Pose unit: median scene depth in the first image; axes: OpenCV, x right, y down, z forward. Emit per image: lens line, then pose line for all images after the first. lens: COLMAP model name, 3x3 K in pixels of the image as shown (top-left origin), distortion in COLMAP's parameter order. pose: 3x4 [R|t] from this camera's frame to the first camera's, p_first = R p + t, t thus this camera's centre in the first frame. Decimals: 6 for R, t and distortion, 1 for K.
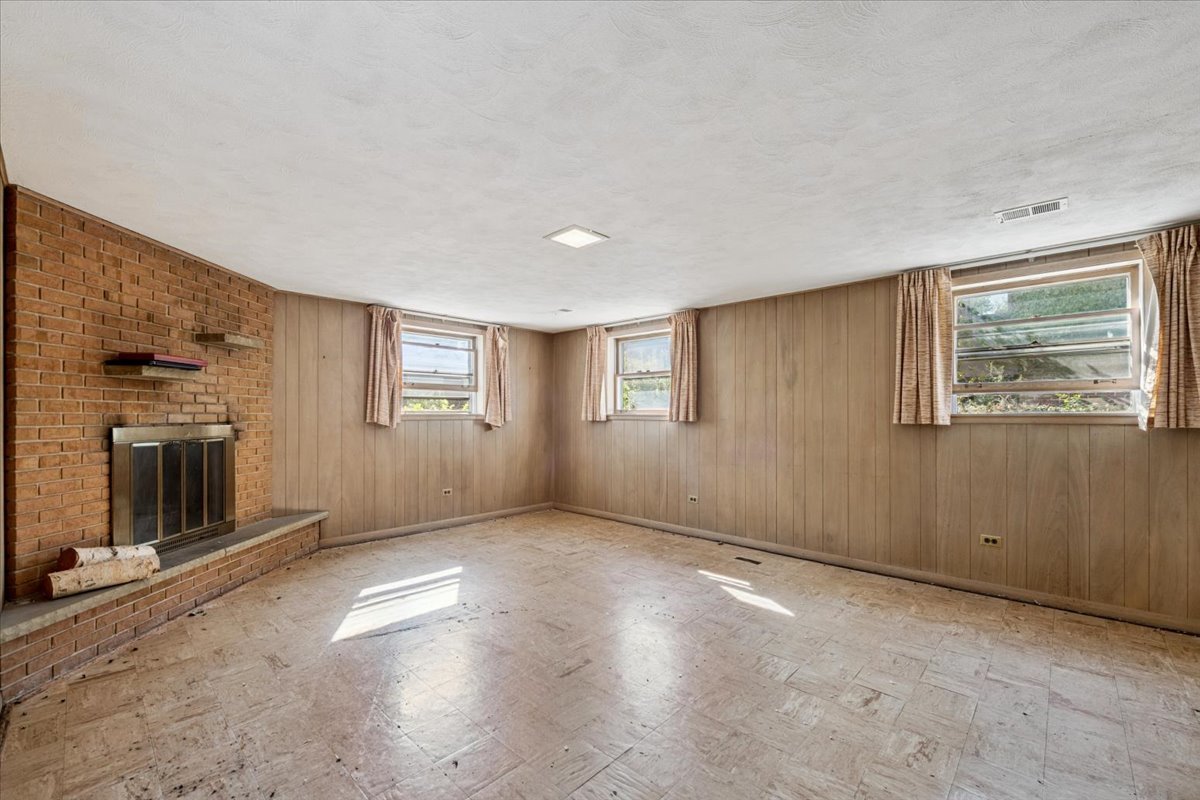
lens RADIAL K [[475.3, 0, 602.3], [0, 475.3, 406.5], [0, 0, 1]] dist [0.002465, -0.000097]
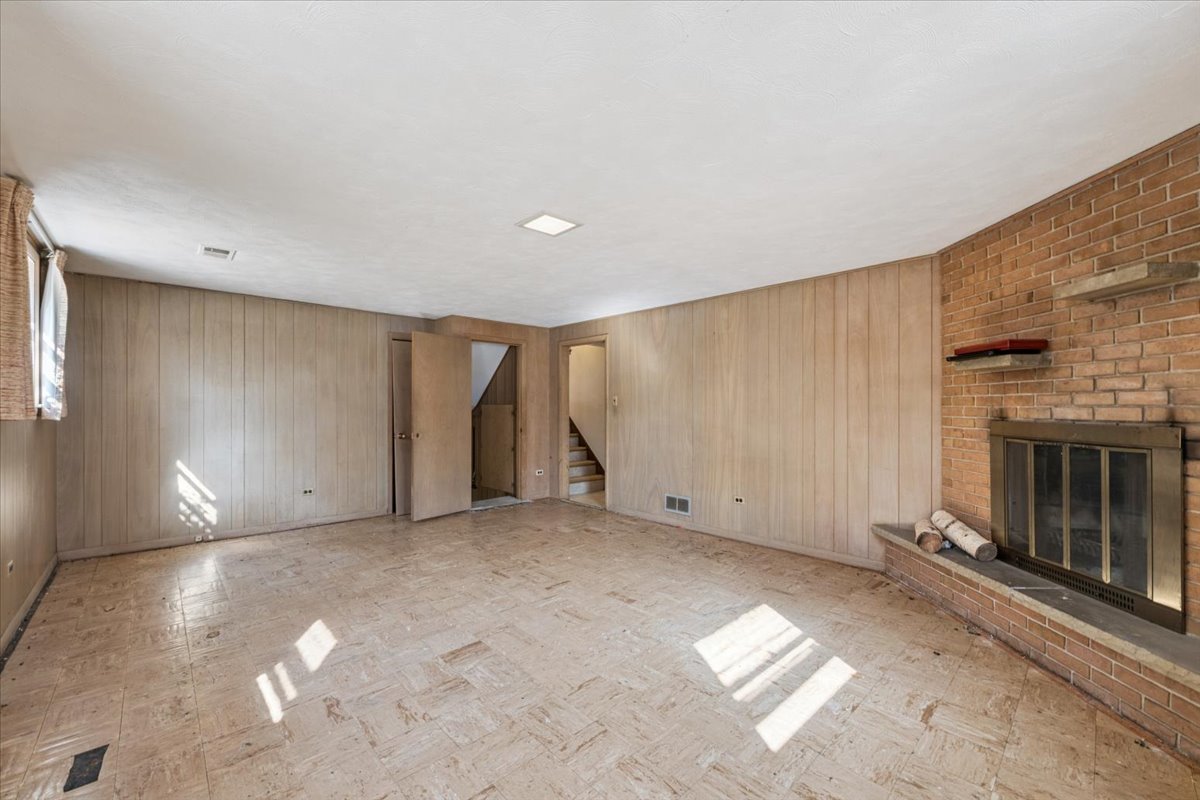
lens RADIAL K [[475.3, 0, 602.3], [0, 475.3, 406.5], [0, 0, 1]] dist [0.002465, -0.000097]
pose [[-0.998291, -0.001706, 0.058408, -0.195632], [-0.002780, 0.999829, -0.018303, 0.029837], [-0.058366, -0.018434, -0.998125, 1.759095]]
